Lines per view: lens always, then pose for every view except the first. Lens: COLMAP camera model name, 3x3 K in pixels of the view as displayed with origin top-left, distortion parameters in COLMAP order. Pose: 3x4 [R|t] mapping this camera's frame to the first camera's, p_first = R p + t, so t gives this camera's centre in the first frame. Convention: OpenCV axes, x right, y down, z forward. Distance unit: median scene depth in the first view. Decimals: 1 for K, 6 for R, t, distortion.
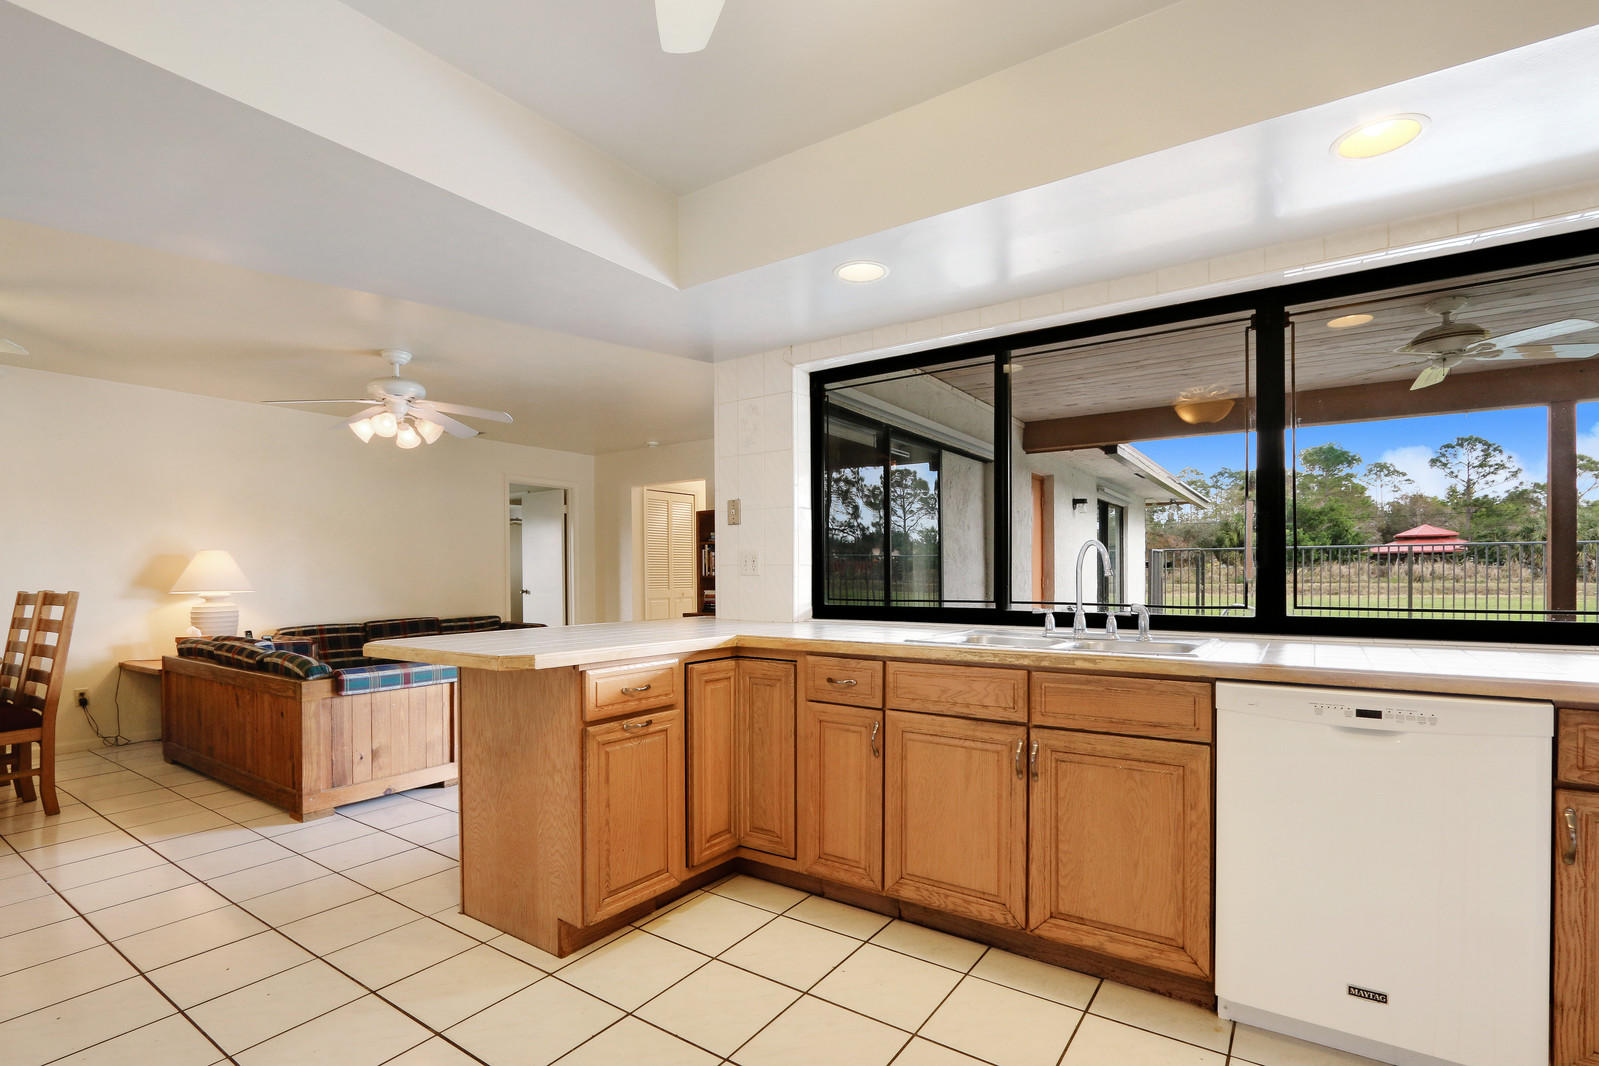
lens RADIAL K [[745.1, 0, 815.0], [0, 745.1, 579.1], [0, 0, 1]] dist [-0.013537, 0.000457]
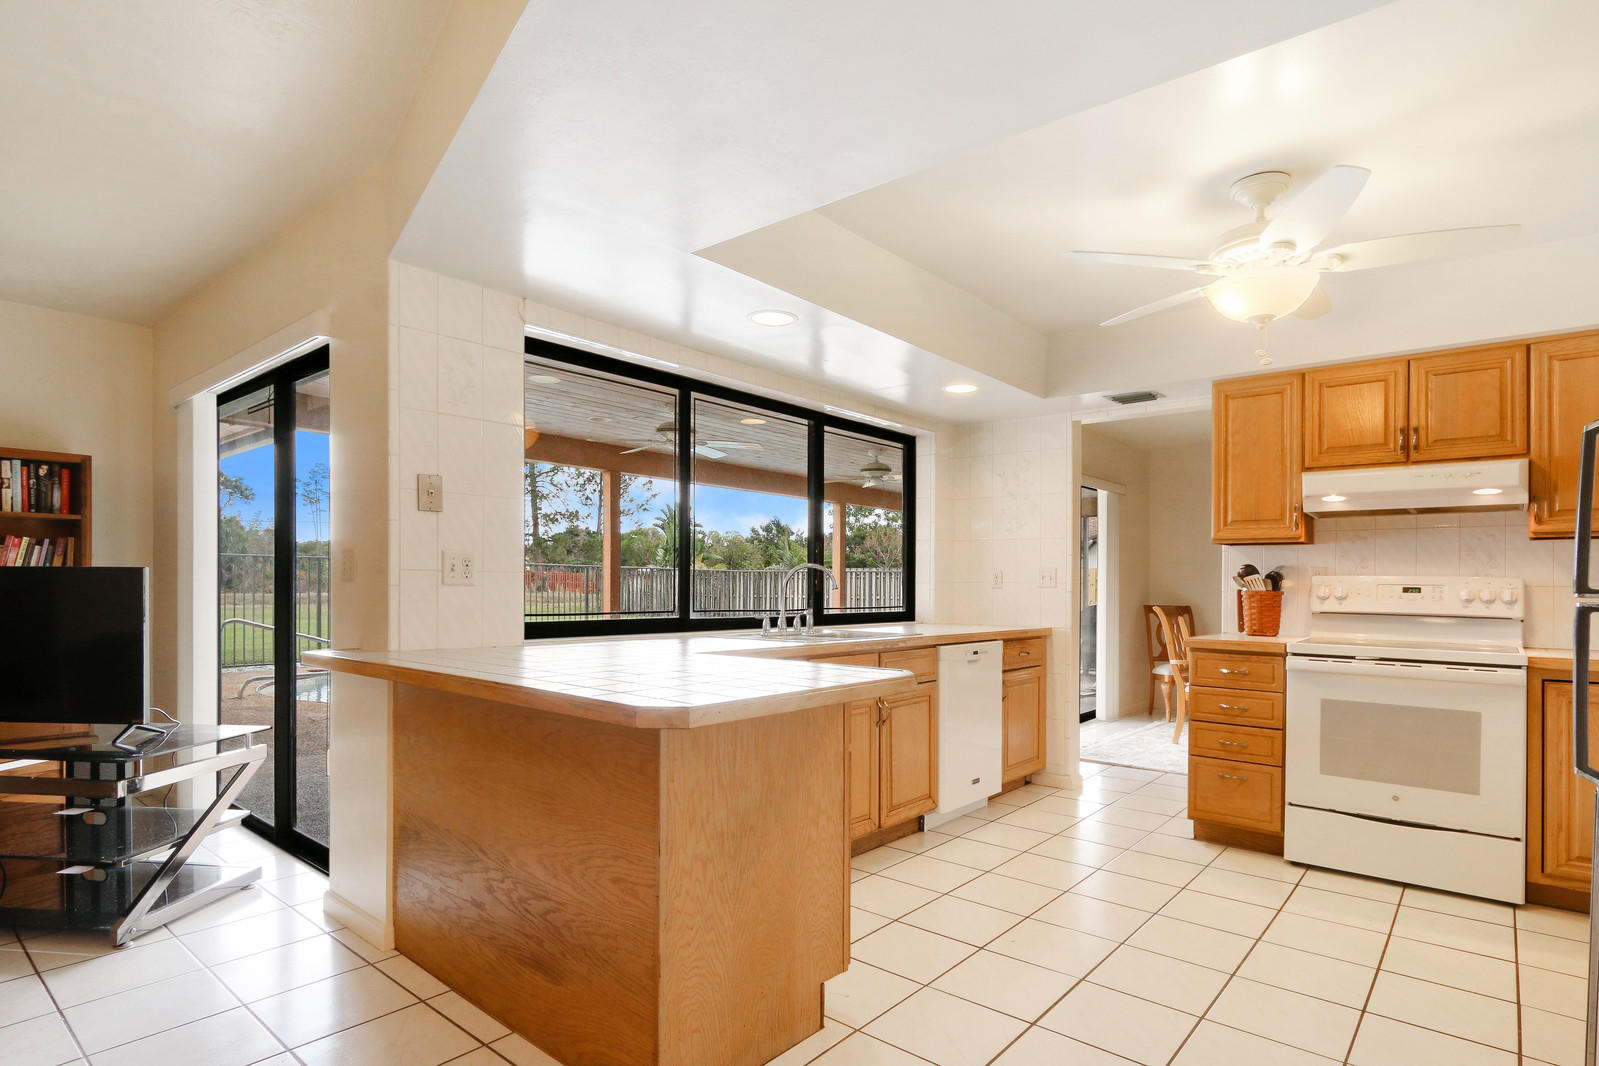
lens RADIAL K [[827.8, 0, 798.4], [0, 827.8, 586.1], [0, 0, 1]] dist [-0.004495, -0.002168]
pose [[0.119138, 0.006946, 0.992853, -1.074917], [-0.003213, 0.999973, -0.006610, 0.000670], [-0.992873, -0.002402, 0.119157, 0.750334]]
